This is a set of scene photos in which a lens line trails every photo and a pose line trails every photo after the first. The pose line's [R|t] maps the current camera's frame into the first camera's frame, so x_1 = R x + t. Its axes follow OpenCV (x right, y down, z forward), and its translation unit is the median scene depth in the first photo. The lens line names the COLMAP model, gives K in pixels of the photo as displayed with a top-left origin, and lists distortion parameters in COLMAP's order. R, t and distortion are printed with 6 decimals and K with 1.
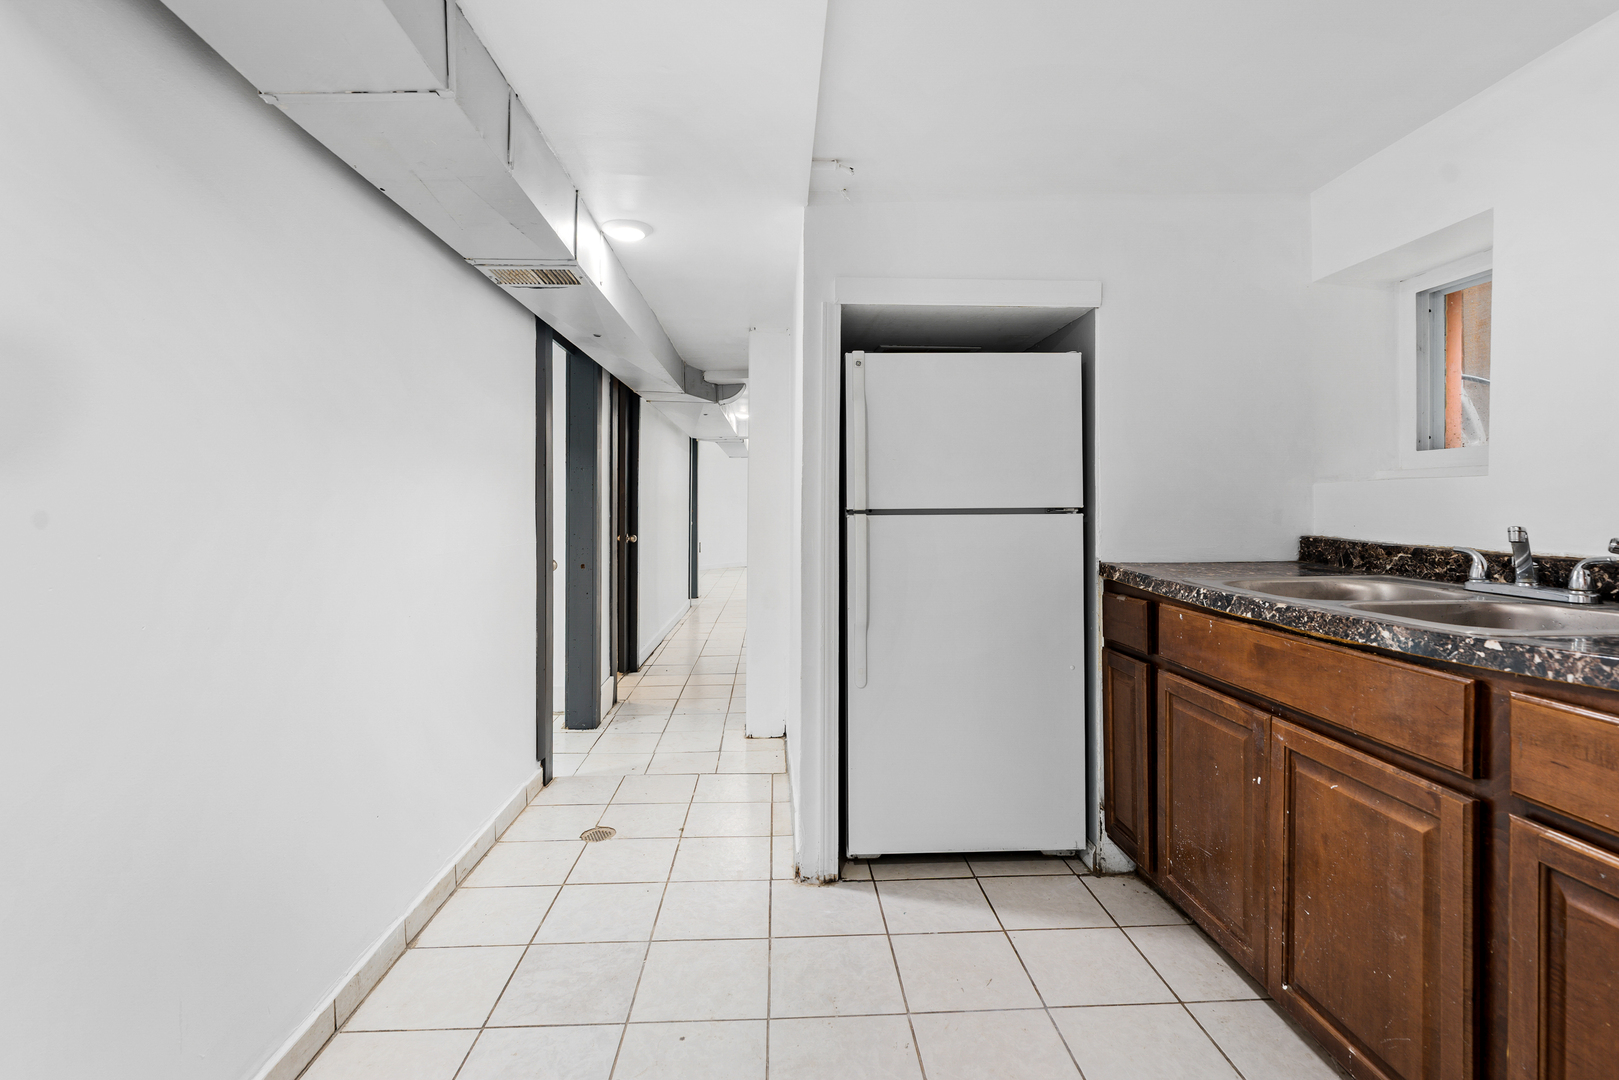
lens RADIAL K [[752.3, 0, 792.7], [0, 752.3, 509.8], [0, 0, 1]] dist [0.000632, 0.000763]
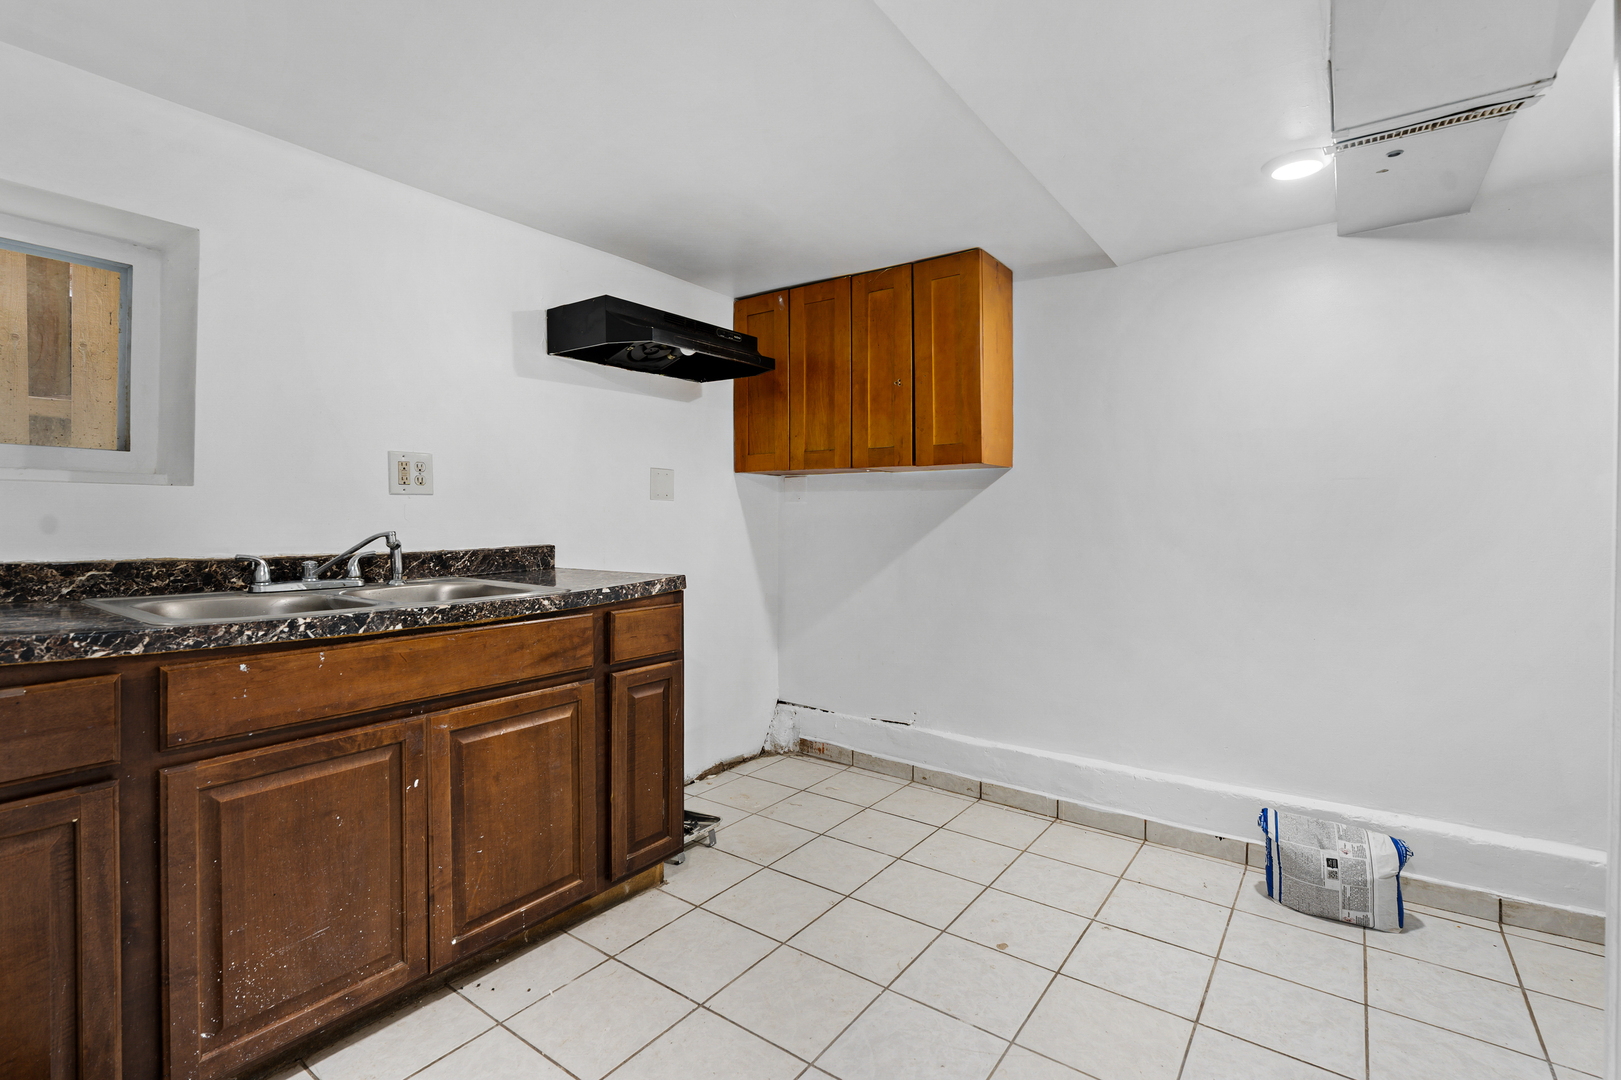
lens RADIAL K [[753.3, 0, 806.5], [0, 753.3, 527.9], [0, 0, 1]] dist [0.000632, 0.000763]
pose [[-0.791853, -0.010402, 0.610623, -0.441476], [-0.000986, 0.999875, 0.015754, -0.006234], [-0.610710, 0.011873, -0.791765, 1.532425]]
